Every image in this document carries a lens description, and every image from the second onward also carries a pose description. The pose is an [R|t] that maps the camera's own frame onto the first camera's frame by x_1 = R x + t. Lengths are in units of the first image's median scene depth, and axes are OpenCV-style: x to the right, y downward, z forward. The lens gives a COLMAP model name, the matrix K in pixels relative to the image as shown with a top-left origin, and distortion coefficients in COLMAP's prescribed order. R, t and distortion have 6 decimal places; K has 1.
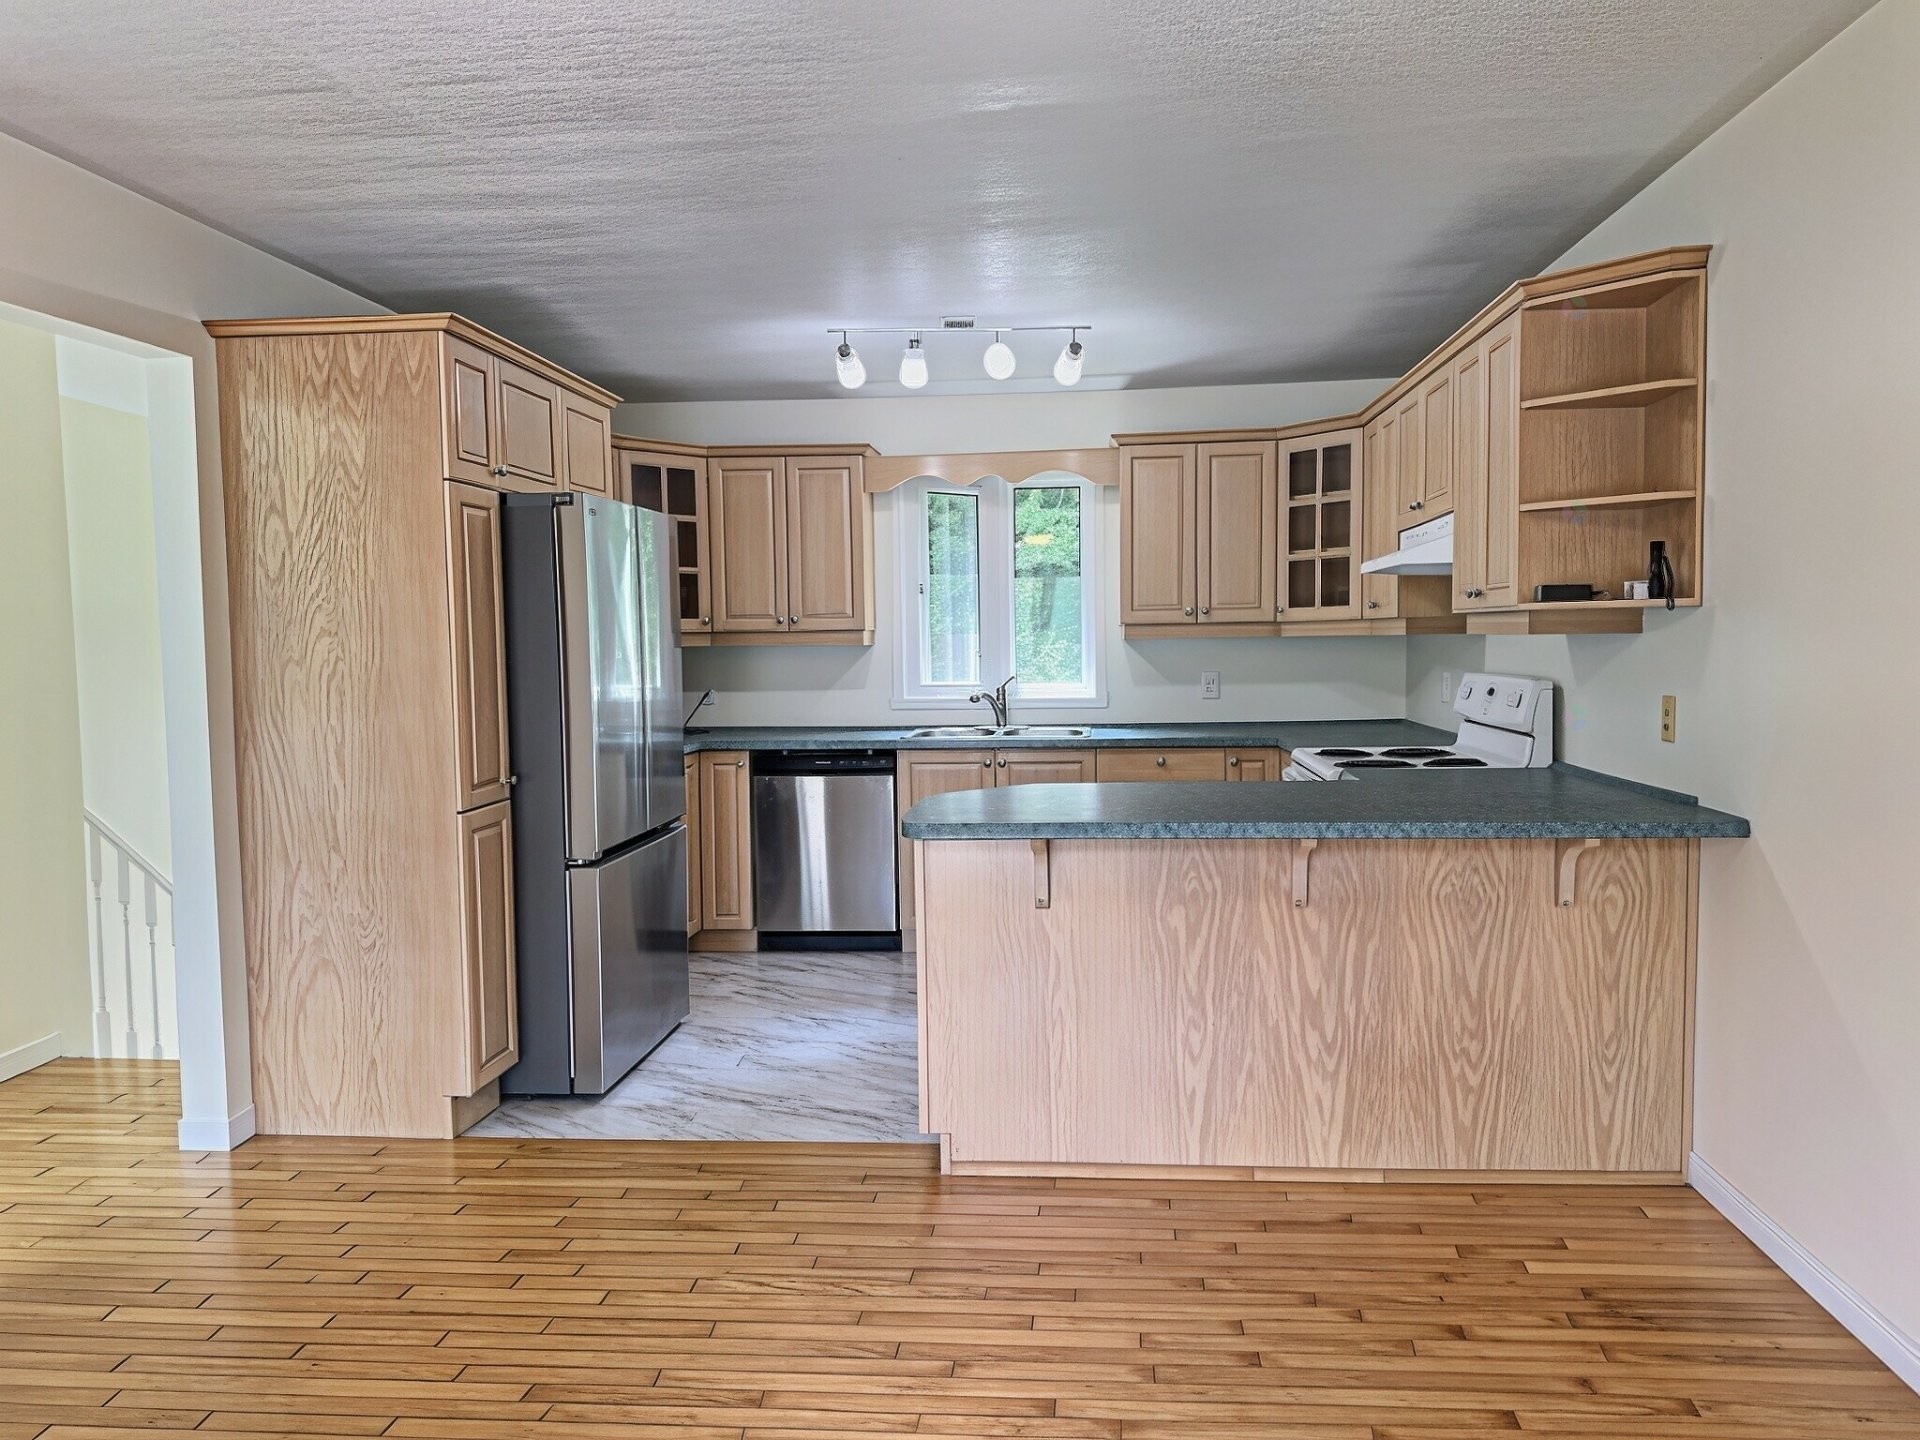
lens RADIAL K [[1367.0, 0, 967.2], [0, 1367.0, 713.4], [0, 0, 1]] dist [0.062040, -0.093836]
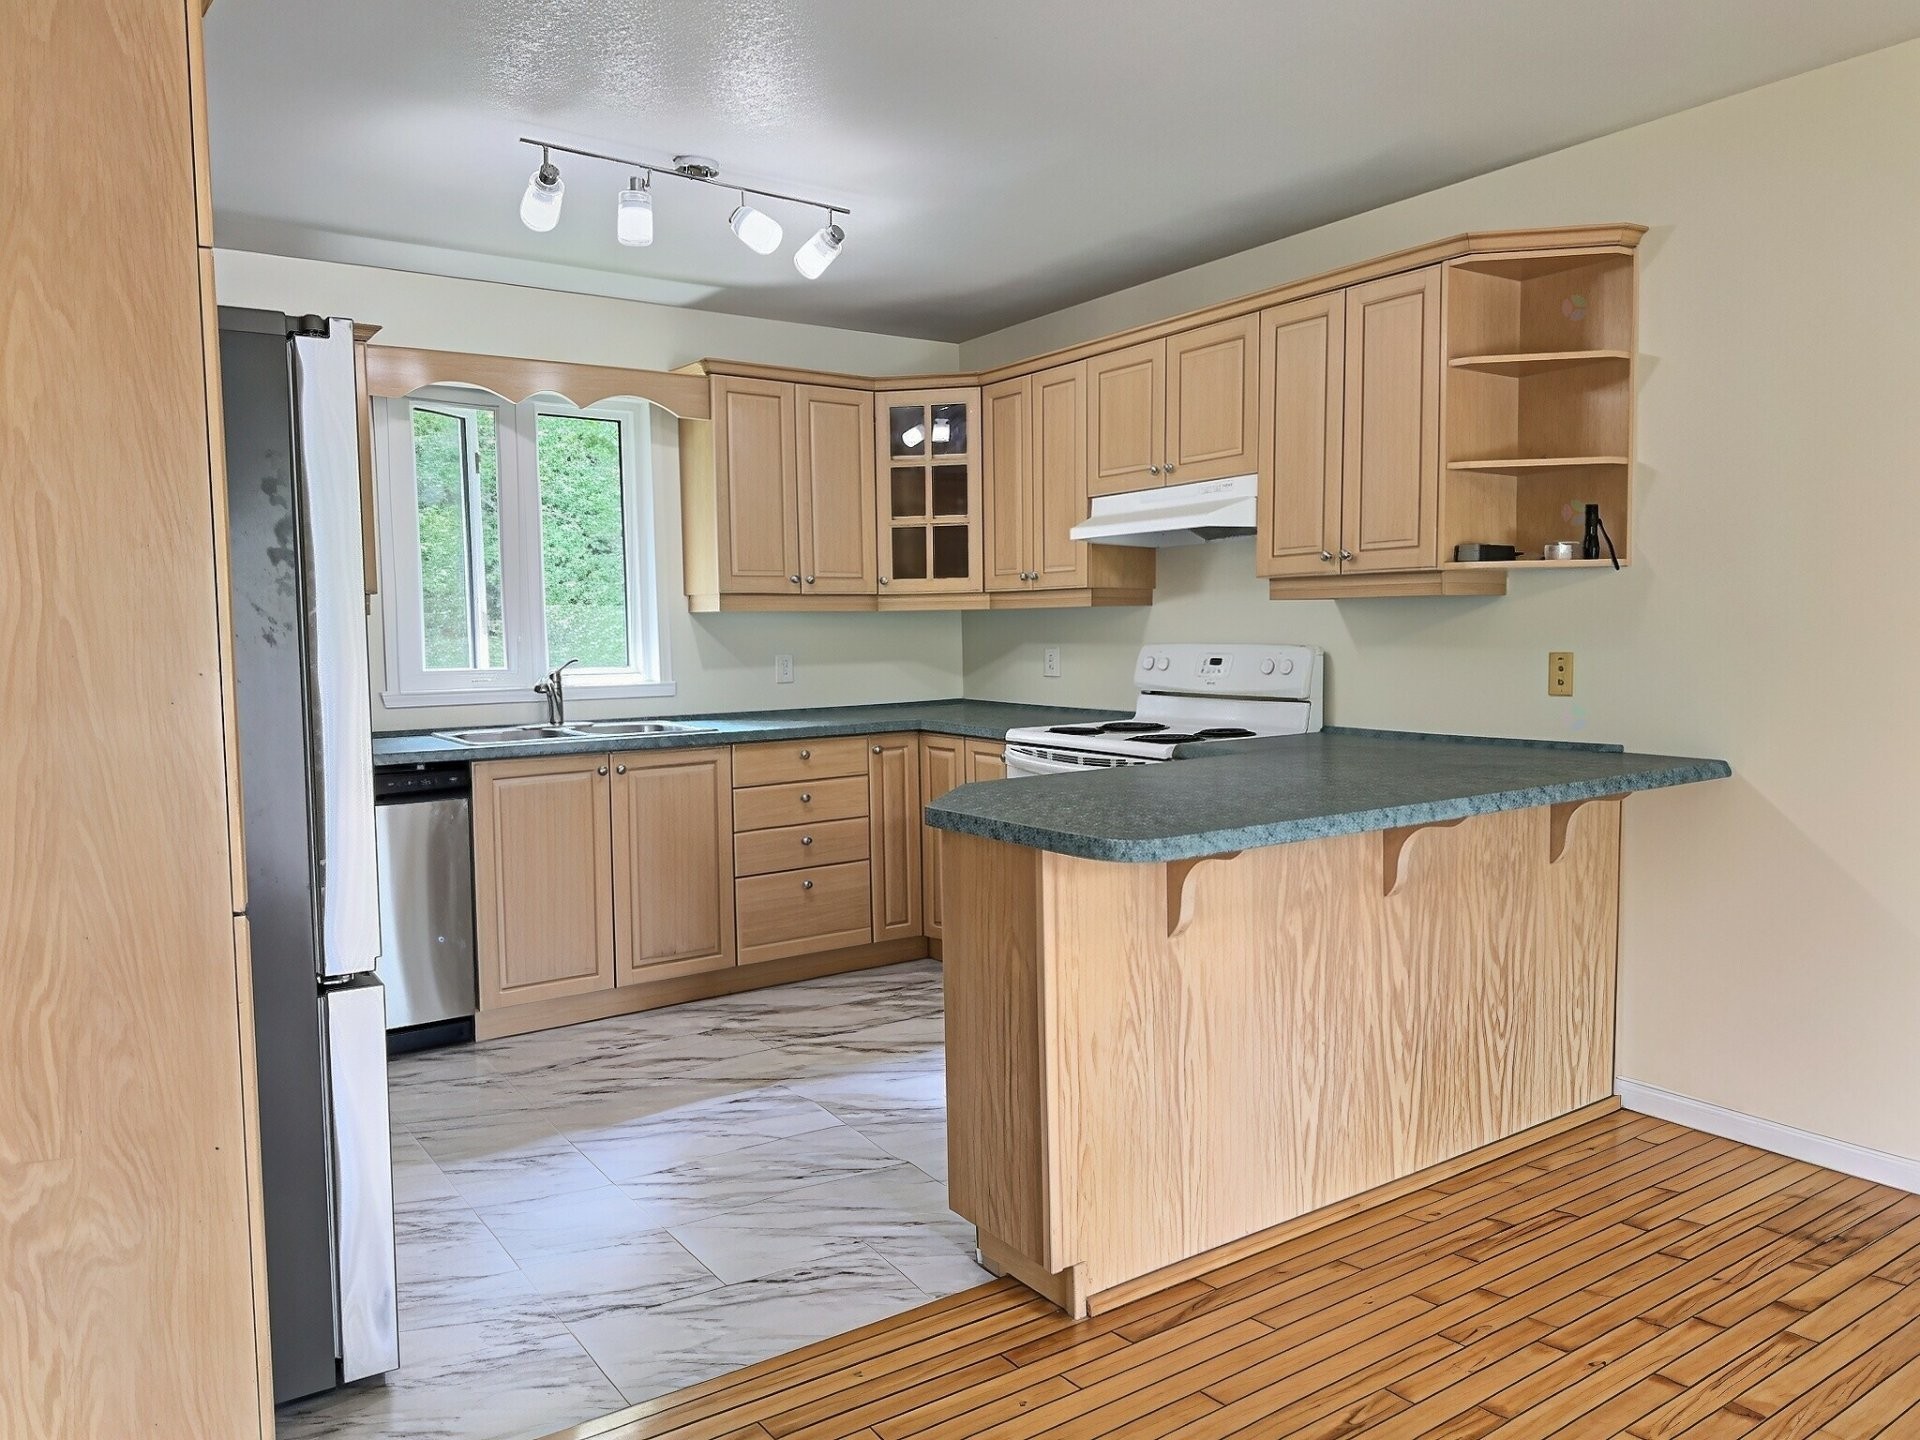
lens RADIAL K [[1346.8, 0, 960.0], [0, 1346.8, 720.0], [0, 0, 1]] dist [0.060917, -0.086355]
pose [[0.772639, -0.039850, 0.633594, -0.436772], [0.036537, 0.999165, 0.018287, 0.002264], [-0.633794, 0.009021, 0.773450, 0.413853]]
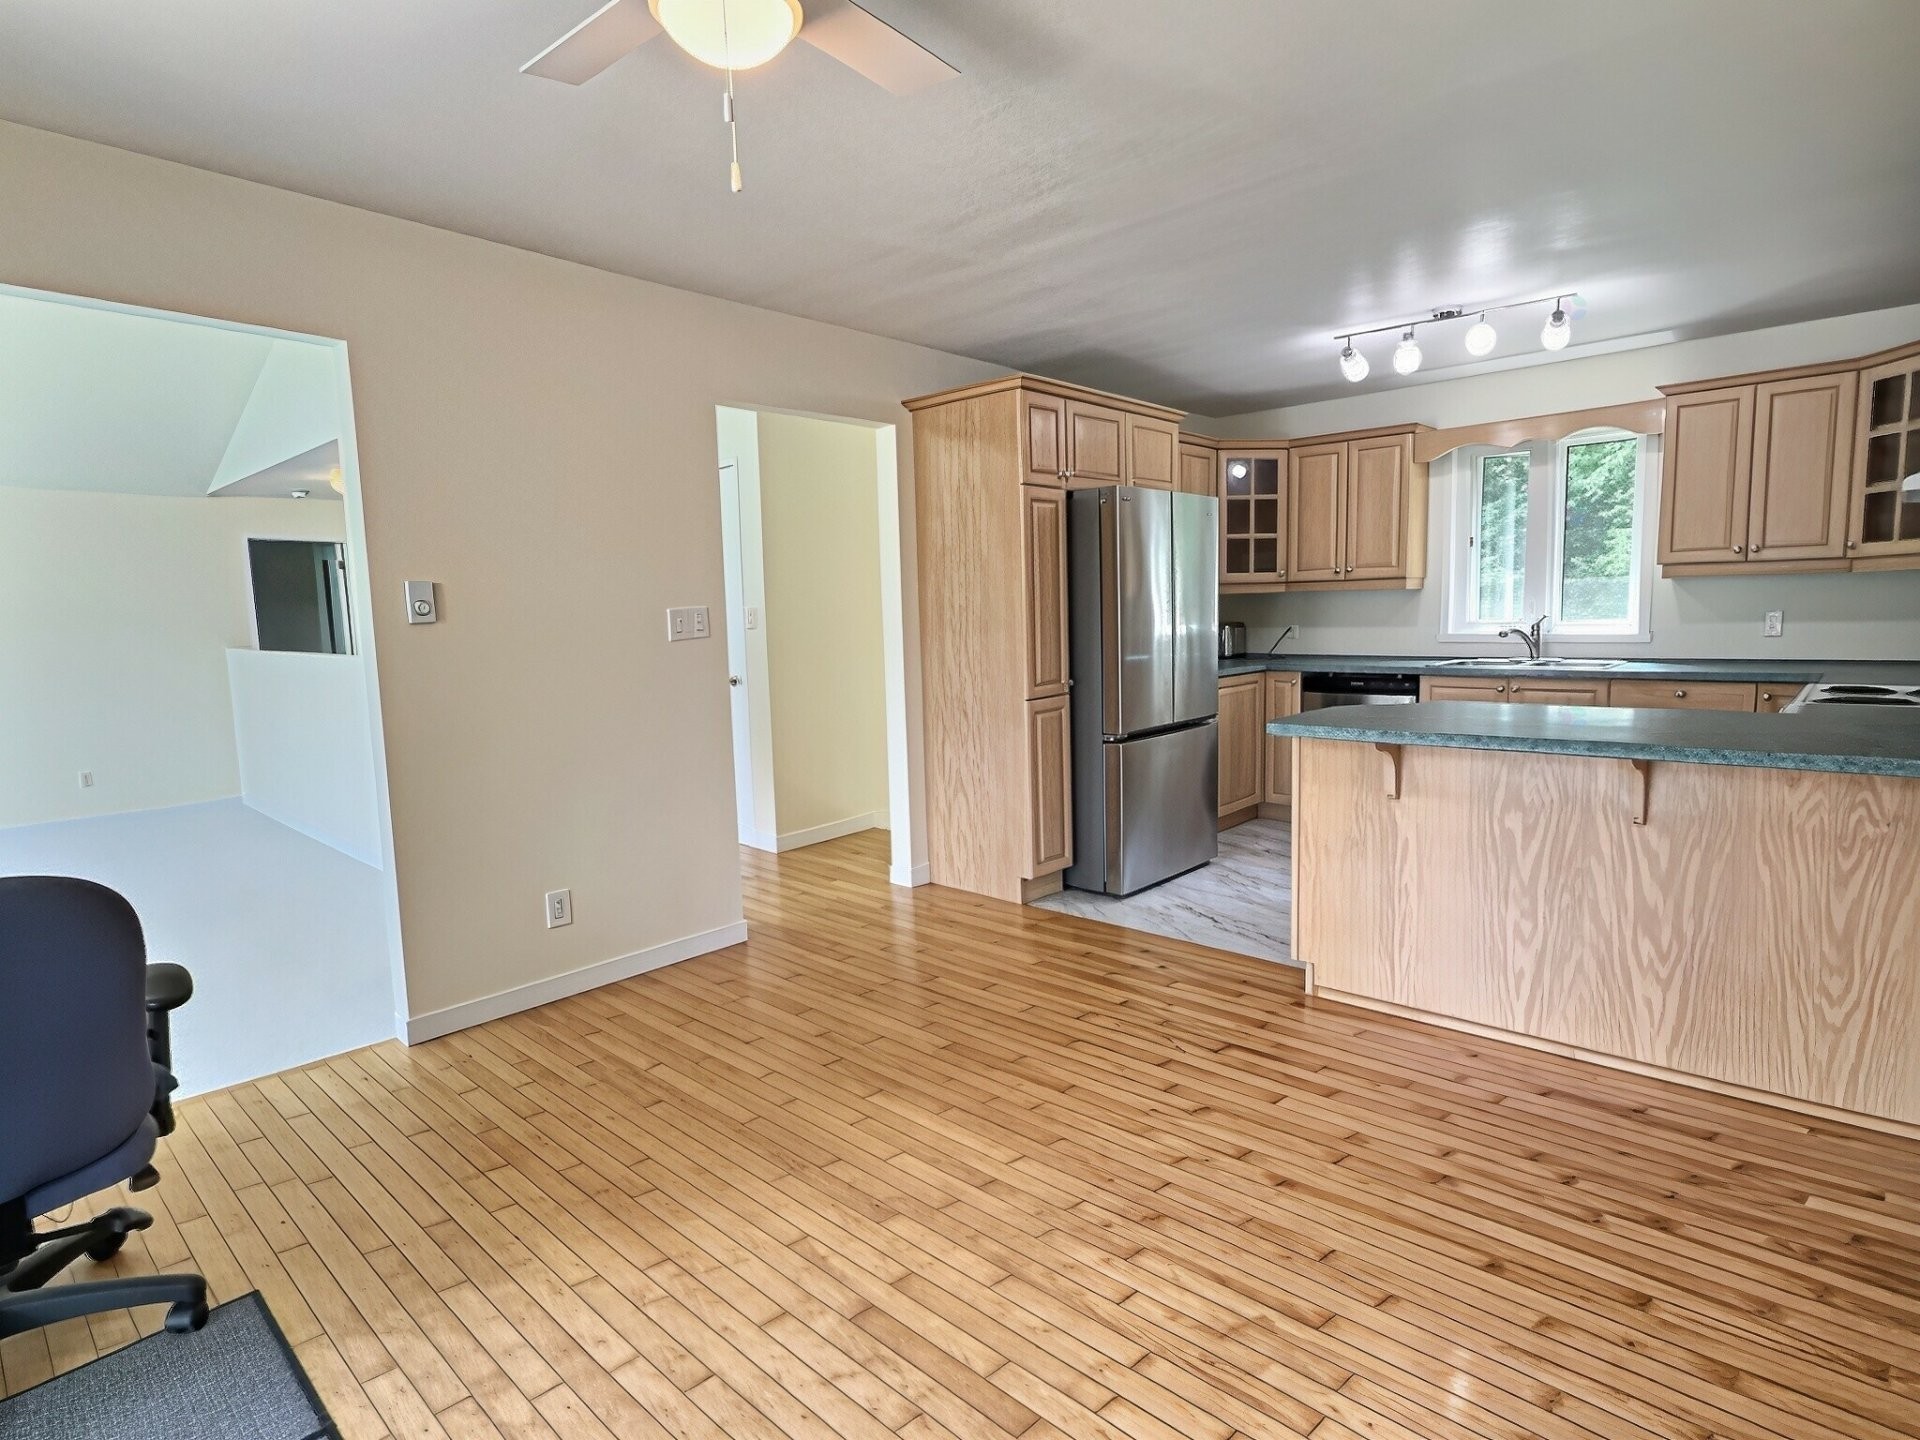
lens RADIAL K [[998.0, 0, 960.0], [0, 998.0, 720.0], [0, 0, 1]] dist [0.021923, -0.014573]
pose [[0.792474, 0.060940, -0.606854, 0.244632], [-0.018147, 0.996911, 0.076411, 0.008355], [0.609636, -0.049541, 0.791132, 0.050634]]
